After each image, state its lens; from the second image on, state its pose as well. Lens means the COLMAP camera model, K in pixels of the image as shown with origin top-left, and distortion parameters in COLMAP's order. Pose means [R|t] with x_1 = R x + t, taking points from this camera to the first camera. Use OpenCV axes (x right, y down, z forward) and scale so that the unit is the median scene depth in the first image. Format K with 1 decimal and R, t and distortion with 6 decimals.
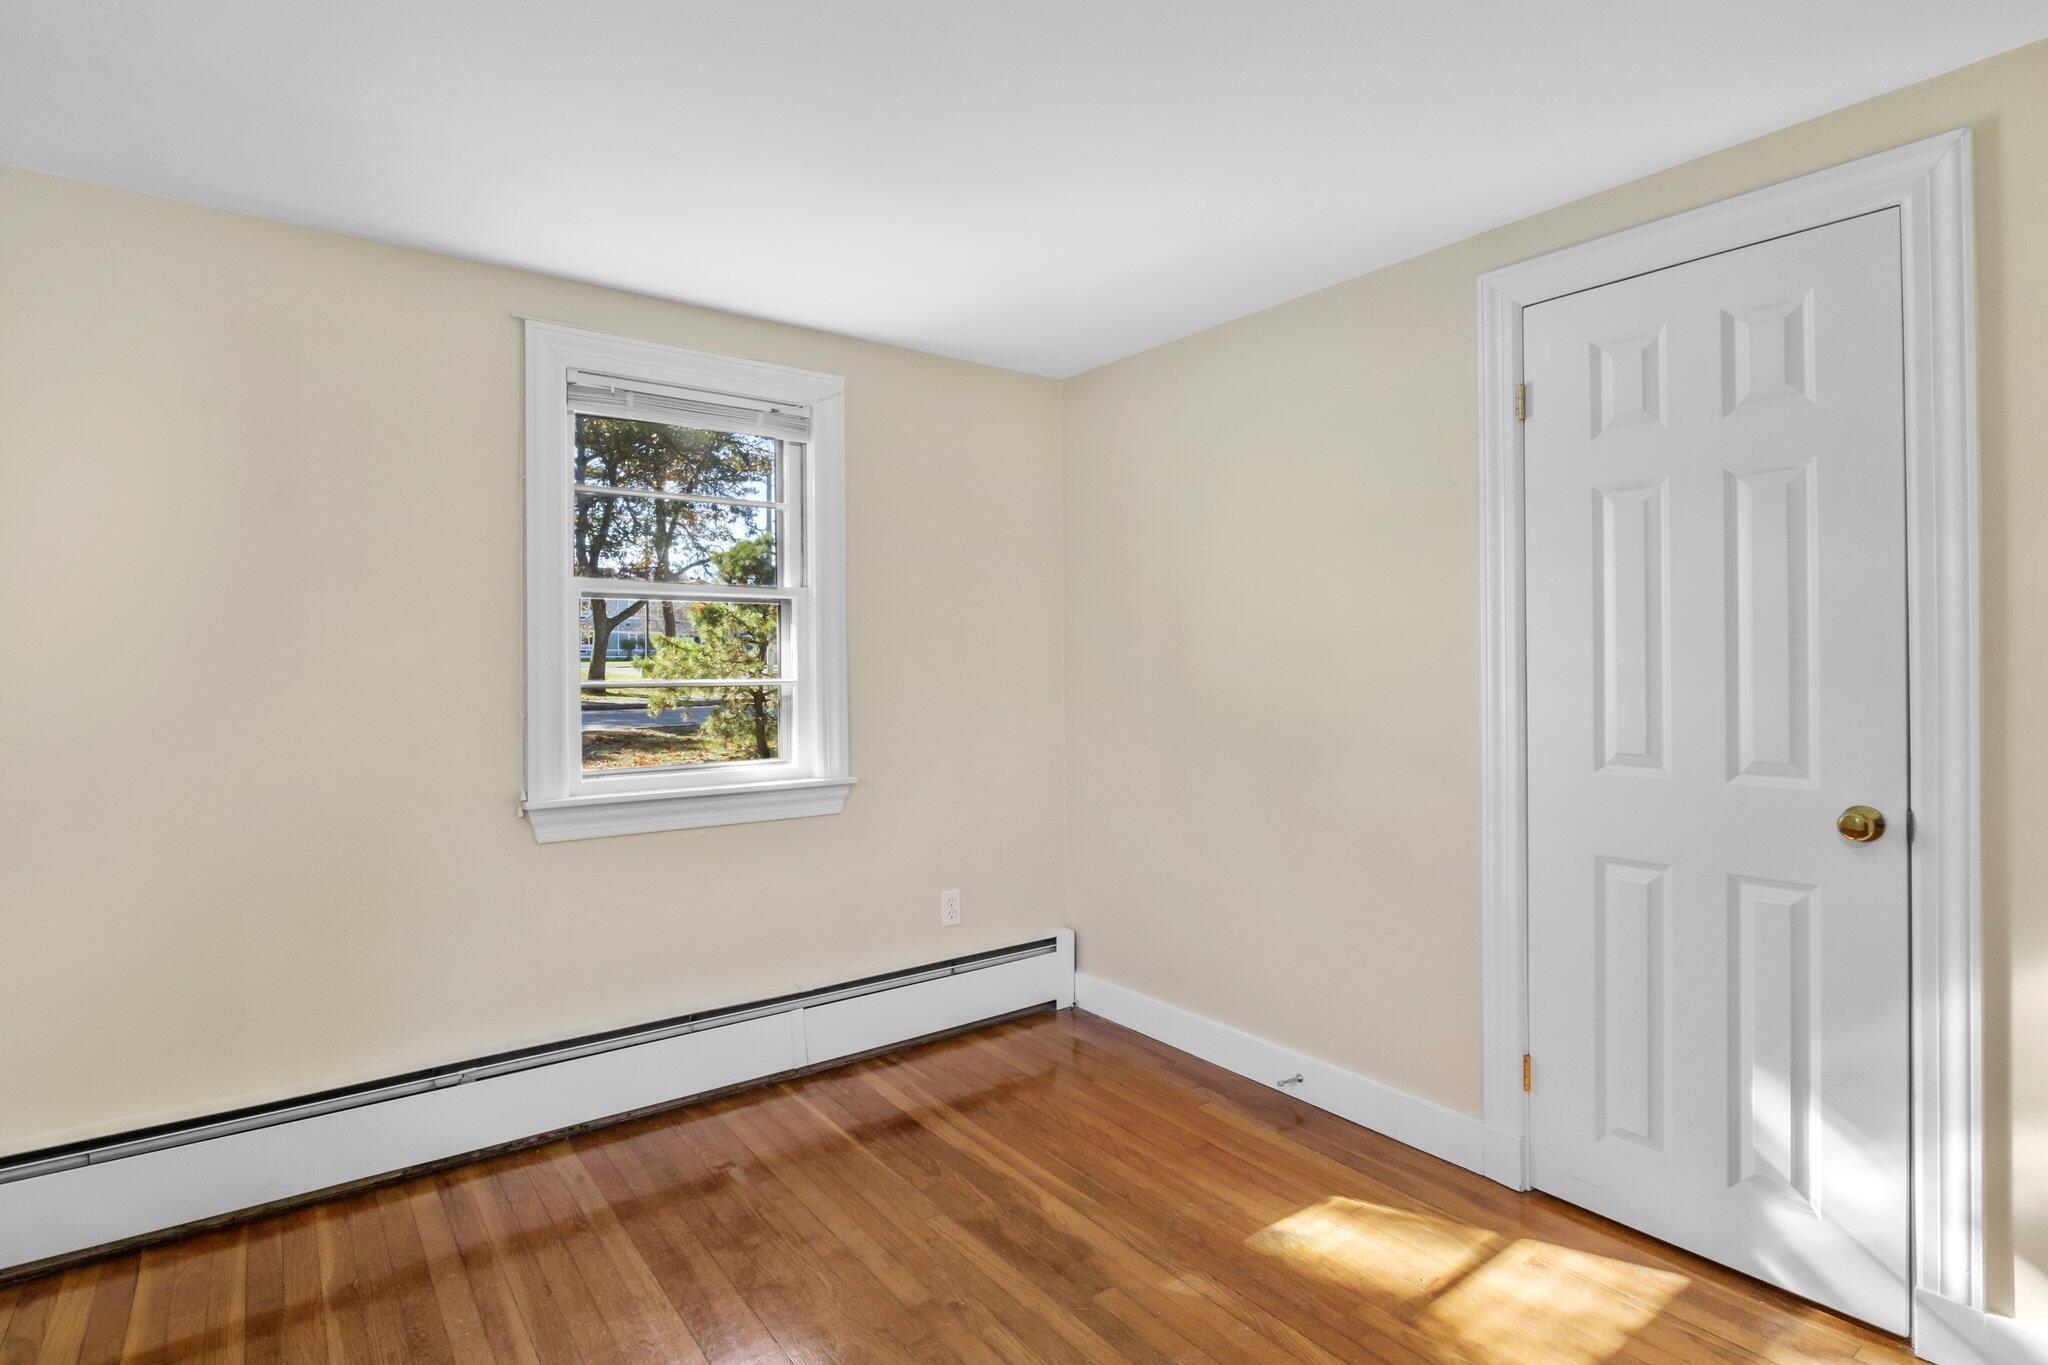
lens RADIAL K [[1039.9, 0, 1024.0], [0, 1039.9, 682.5], [0, 0, 1]] dist [0.005345, 0.000323]
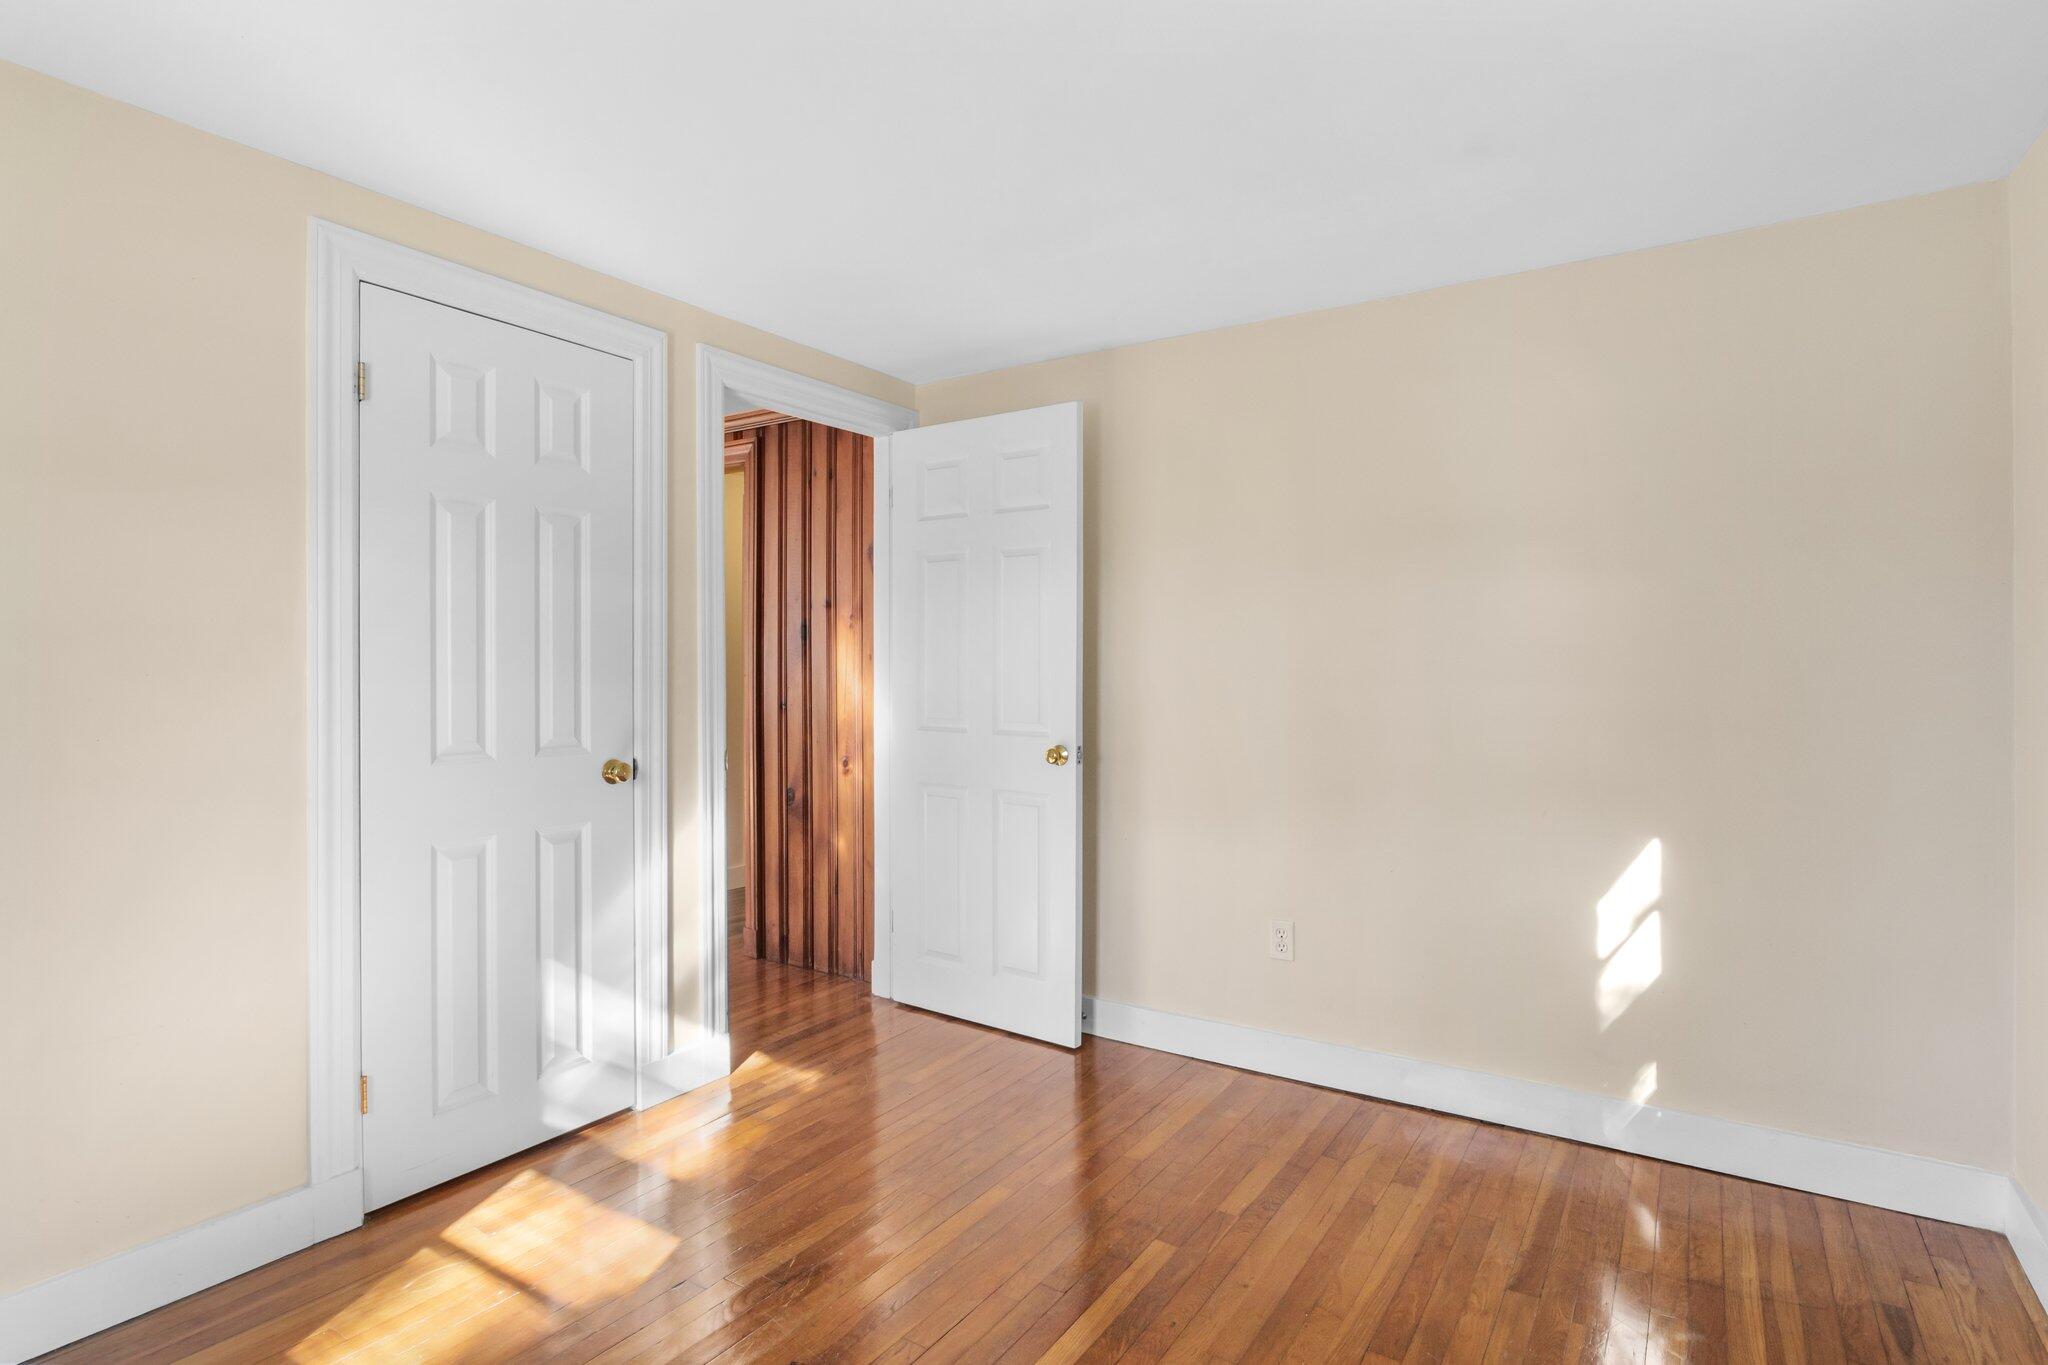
lens RADIAL K [[1020.3, 0, 1029.0], [0, 1020.3, 678.8], [0, 0, 1]] dist [-0.014279, 0.000958]
pose [[-0.341065, -0.007218, 0.940012, -0.612748], [0.010489, 0.999879, 0.011484, -0.006300], [-0.939981, 0.013776, -0.340948, 0.785343]]
